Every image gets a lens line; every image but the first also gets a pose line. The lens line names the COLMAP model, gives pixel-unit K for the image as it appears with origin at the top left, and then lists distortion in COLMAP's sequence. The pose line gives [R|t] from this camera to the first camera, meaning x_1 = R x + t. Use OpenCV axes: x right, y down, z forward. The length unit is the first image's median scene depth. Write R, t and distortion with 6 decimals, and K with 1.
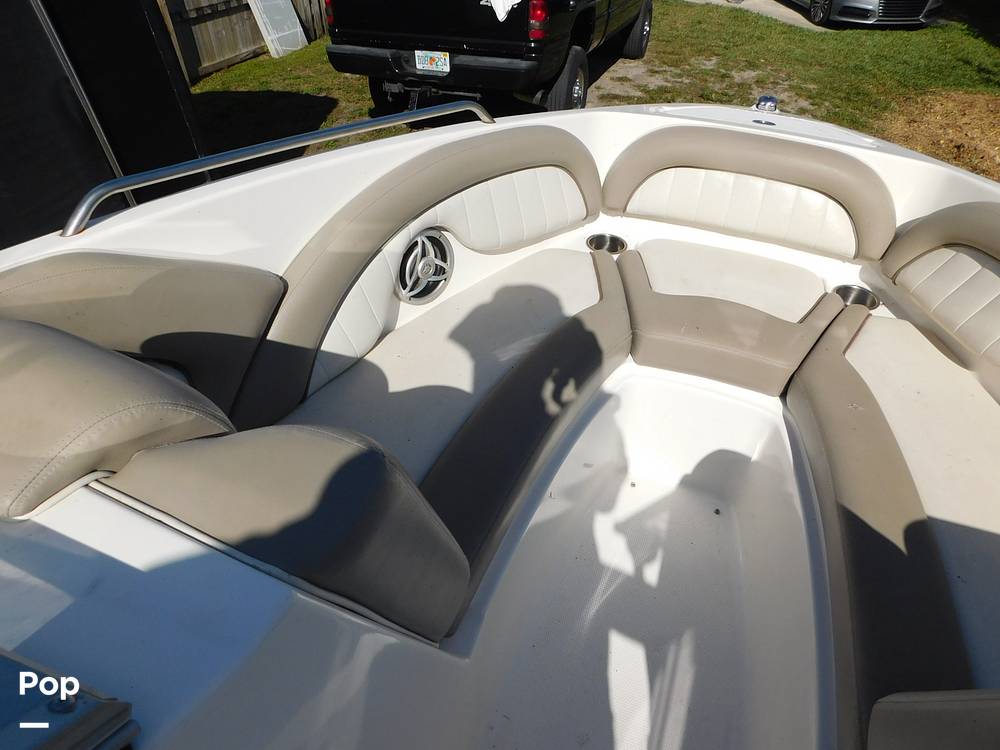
lens RADIAL K [[659.8, 0, 502.1], [0, 659.8, 373.5], [0, 0, 1]] dist [-0.075975, 0.059413]
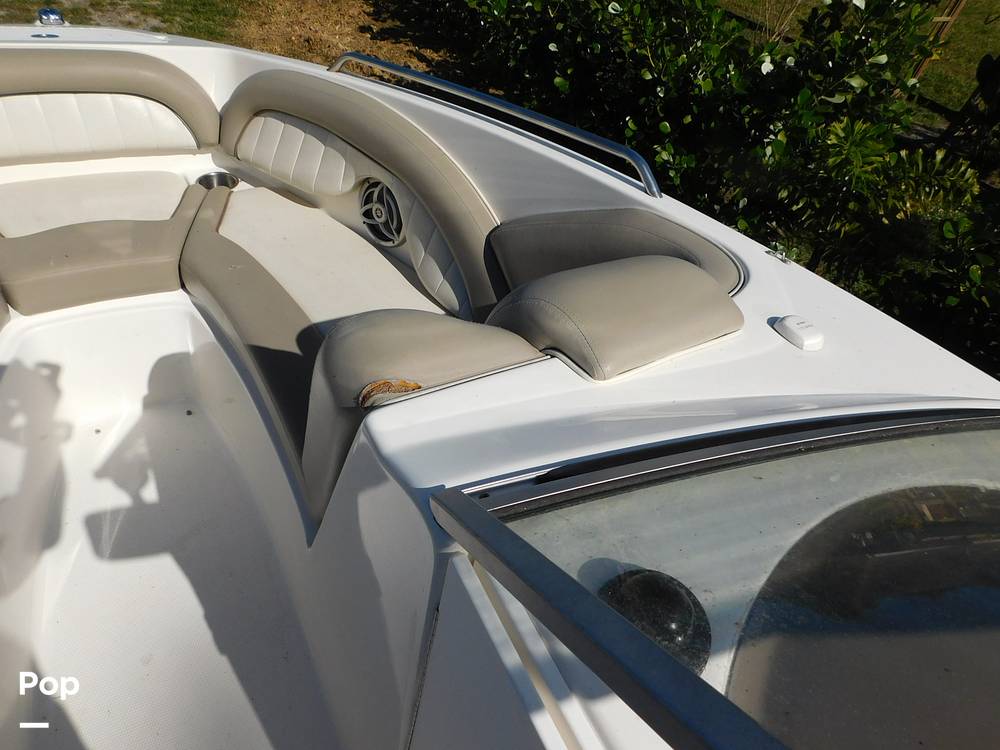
lens RADIAL K [[659.8, 0, 502.1], [0, 659.8, 373.5], [0, 0, 1]] dist [-0.075975, 0.059413]
pose [[0.672077, -0.450186, 0.587916, 0.075462], [0.389065, 0.890225, 0.236914, 0.097290], [-0.630033, 0.069513, 0.773451, -0.132434]]
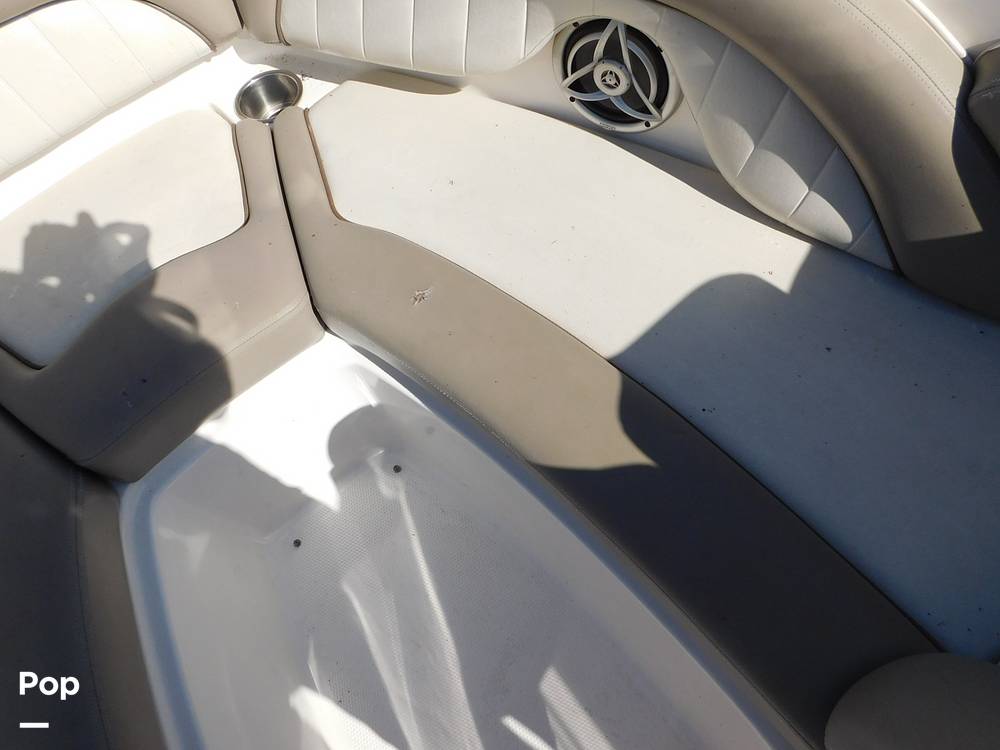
lens RADIAL K [[659.8, 0, 502.1], [0, 659.8, 373.5], [0, 0, 1]] dist [-0.075975, 0.059413]
pose [[0.508742, -0.817929, 0.268652, 0.267111], [0.659656, 0.570861, 0.488847, -0.120682], [-0.553205, -0.071480, 0.829973, 0.325432]]
